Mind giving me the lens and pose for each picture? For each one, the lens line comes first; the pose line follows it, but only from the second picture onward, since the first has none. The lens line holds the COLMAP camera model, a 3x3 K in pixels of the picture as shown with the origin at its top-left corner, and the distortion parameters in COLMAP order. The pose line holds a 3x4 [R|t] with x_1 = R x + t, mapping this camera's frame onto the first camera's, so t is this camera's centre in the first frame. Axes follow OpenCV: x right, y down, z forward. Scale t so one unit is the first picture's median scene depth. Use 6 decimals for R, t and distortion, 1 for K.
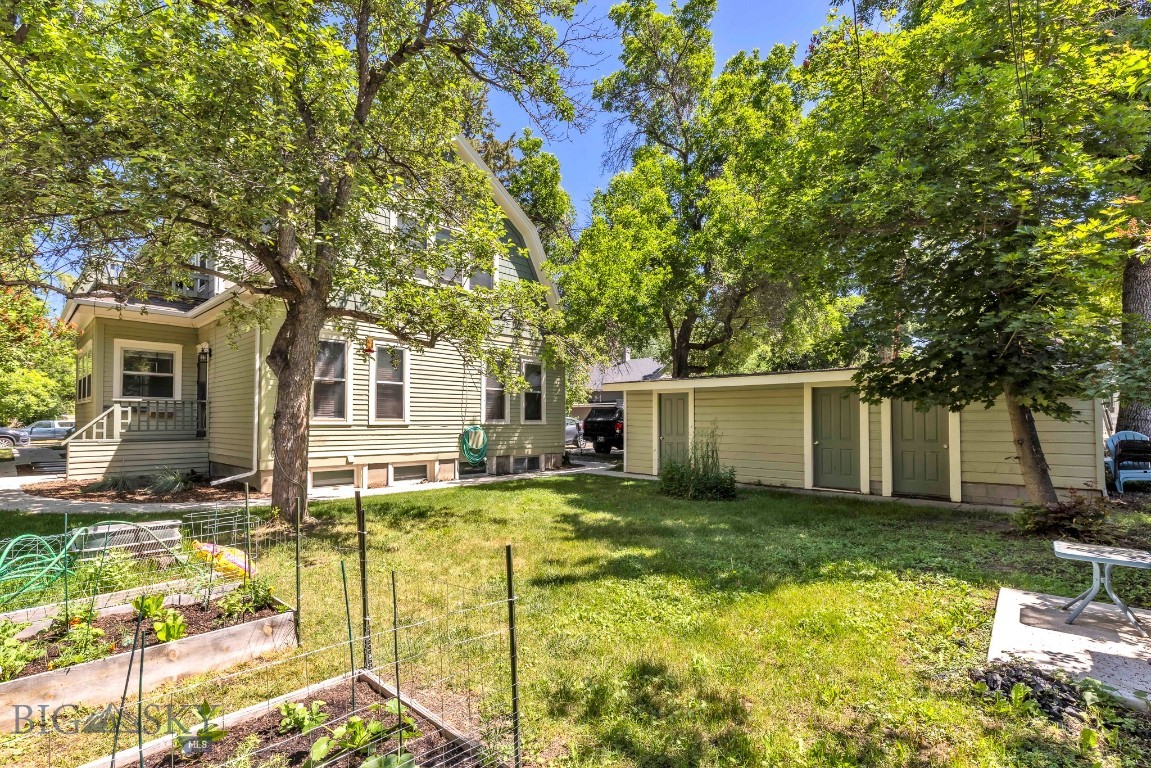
lens RADIAL K [[529.5, 0, 583.5], [0, 529.5, 412.6], [0, 0, 1]] dist [0.001942, 0.000870]
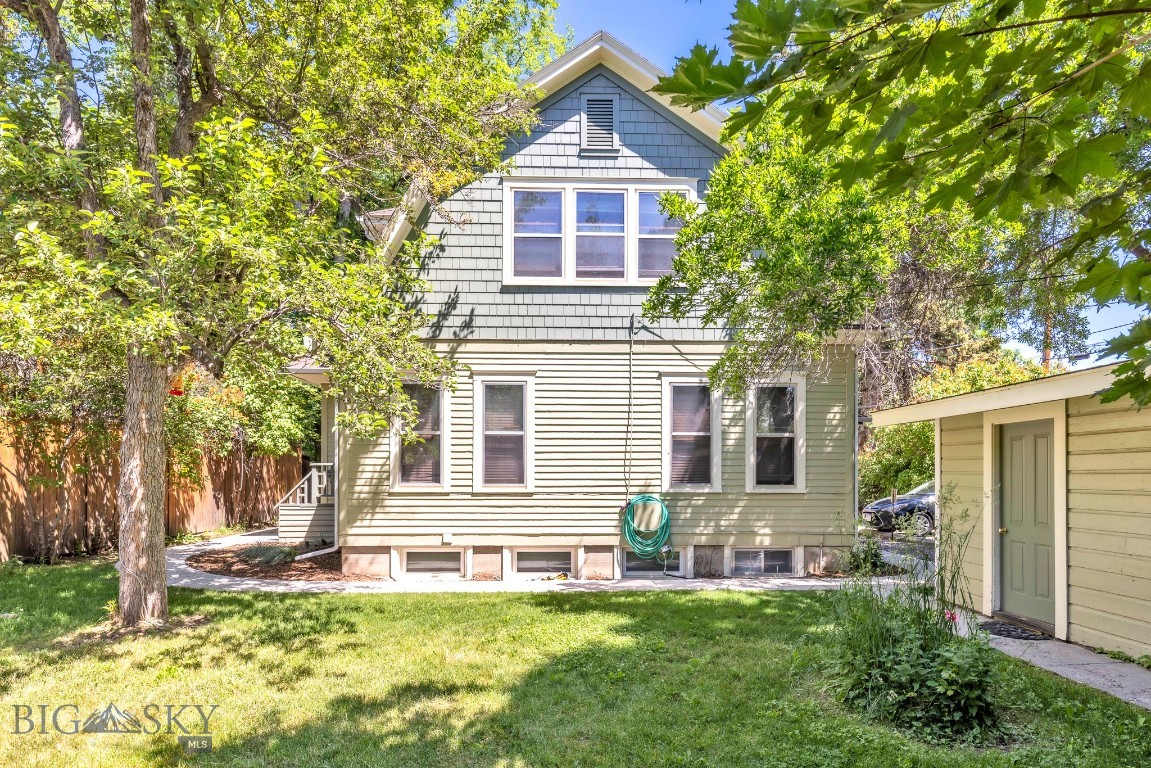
lens RADIAL K [[655.4, 0, 554.9], [0, 655.4, 477.4], [0, 0, 1]] dist [-0.005506, 0.001718]
pose [[0.694240, -0.003538, -0.719734, 0.292316], [0.012703, 0.999892, 0.007338, -0.002707], [0.719631, -0.014237, 0.694211, 0.410410]]
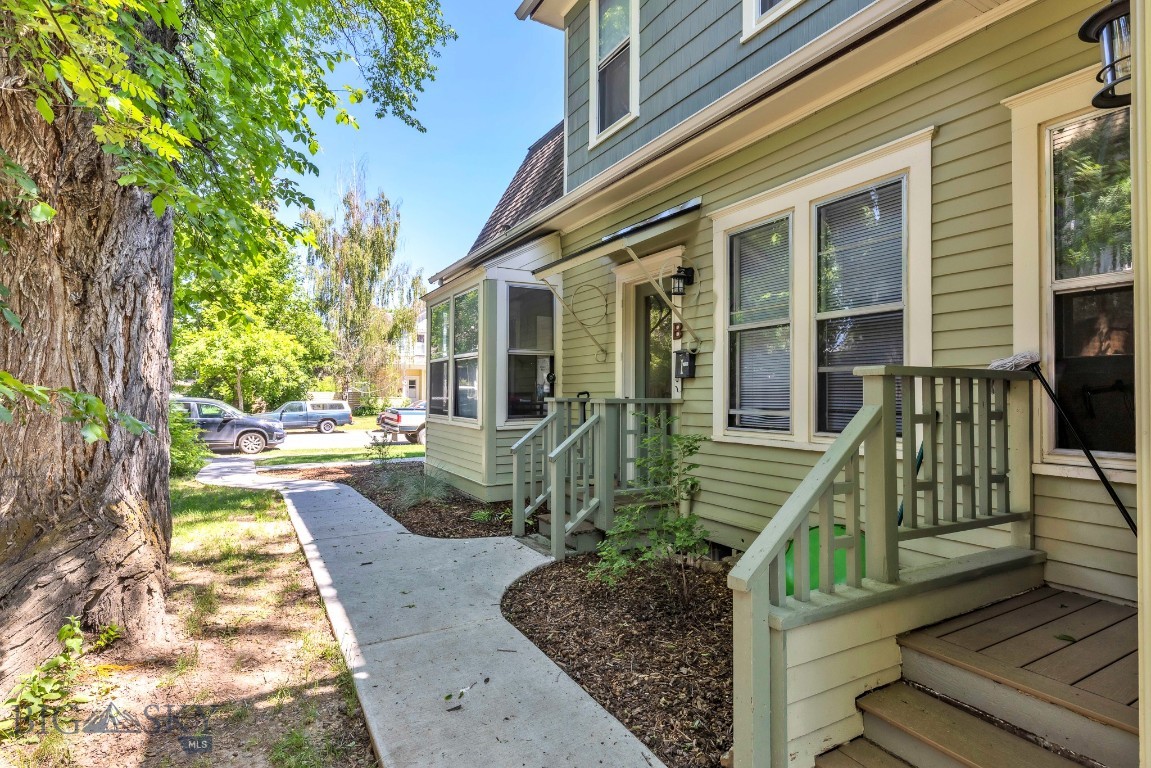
lens RADIAL K [[607.0, 0, 579.1], [0, 607.0, 386.1], [0, 0, 1]] dist [-0.038375, -0.001516]
pose [[0.947978, -0.009349, -0.318199, -1.228108], [0.010885, 0.999936, 0.003050, -0.010514], [0.318150, -0.006355, 0.948019, 1.106246]]
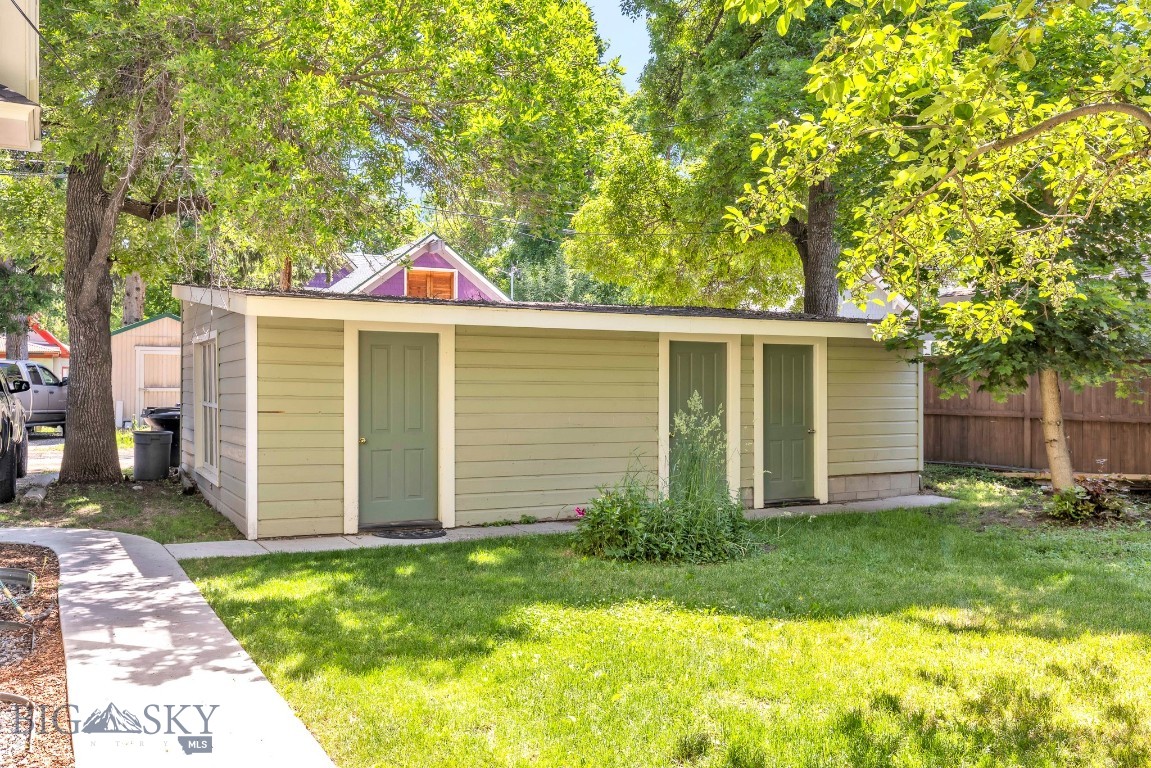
lens RADIAL K [[1014.6, 0, 576.8], [0, 1014.6, 385.4], [0, 0, 1]] dist [-0.016682, -0.011331]
pose [[0.316334, 0.001590, 0.948647, -0.565158], [-0.015076, 0.999881, 0.003352, 0.000031], [-0.948528, -0.015362, 0.316320, 0.635409]]
